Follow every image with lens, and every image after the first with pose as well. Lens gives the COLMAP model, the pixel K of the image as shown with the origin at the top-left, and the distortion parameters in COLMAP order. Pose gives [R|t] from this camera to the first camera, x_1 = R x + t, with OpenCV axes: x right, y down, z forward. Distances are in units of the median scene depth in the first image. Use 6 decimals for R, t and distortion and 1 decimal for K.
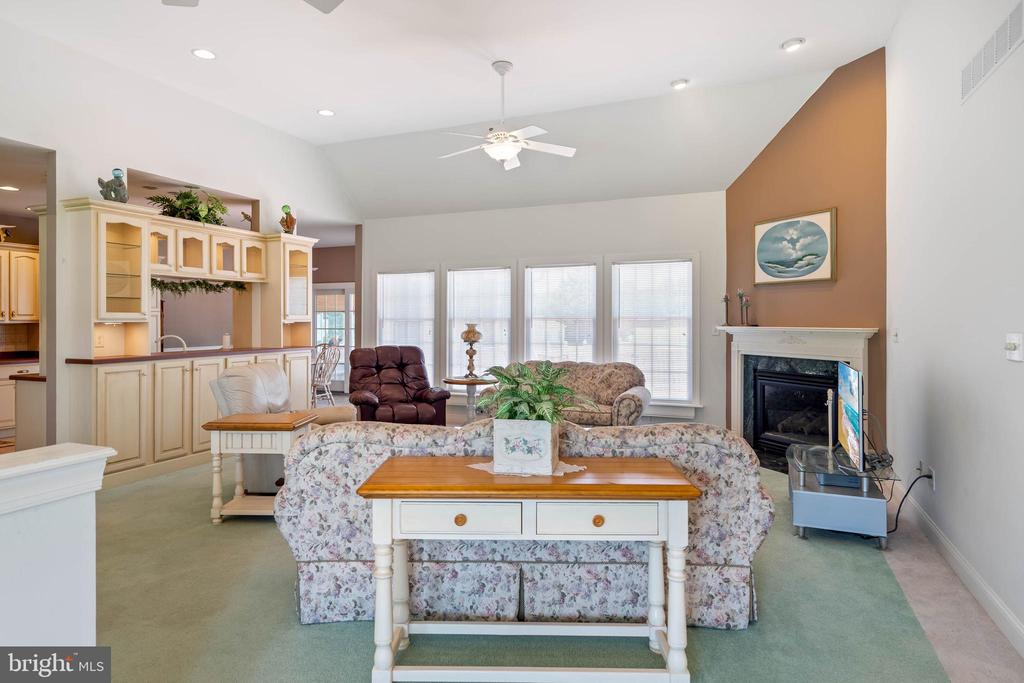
lens RADIAL K [[590.4, 0, 509.0], [0, 590.4, 320.7], [0, 0, 1]] dist [-0.001585, -0.000251]
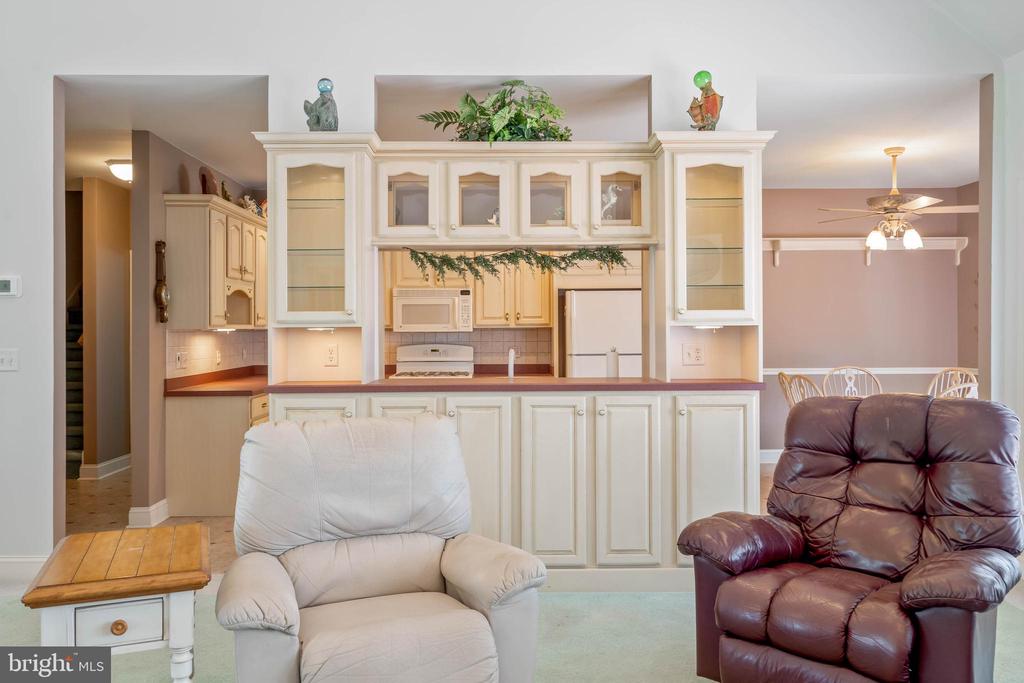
lens RADIAL K [[813.0, 0, 512.4], [0, 813.0, 326.7], [0, 0, 1]] dist [0.004585, 0.000182]
pose [[0.398136, -0.000206, -0.917326, 0.167664], [0.003831, 0.999992, 0.001438, 0.001282], [0.917318, -0.004087, 0.398134, 0.720941]]
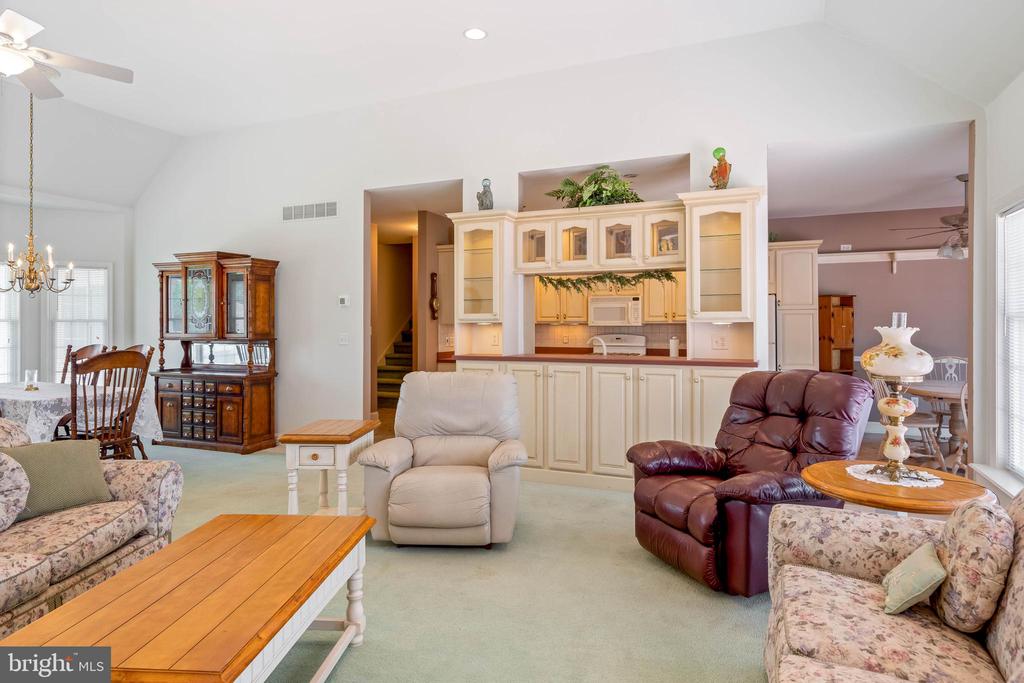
lens RADIAL K [[608.8, 0, 511.8], [0, 608.8, 320.9], [0, 0, 1]] dist [0.006785, 0.000175]
pose [[-0.022670, -0.001687, -0.999742, 0.373405], [0.002575, 0.999995, -0.001746, 0.000986], [0.999740, -0.002613, -0.022666, 0.918627]]
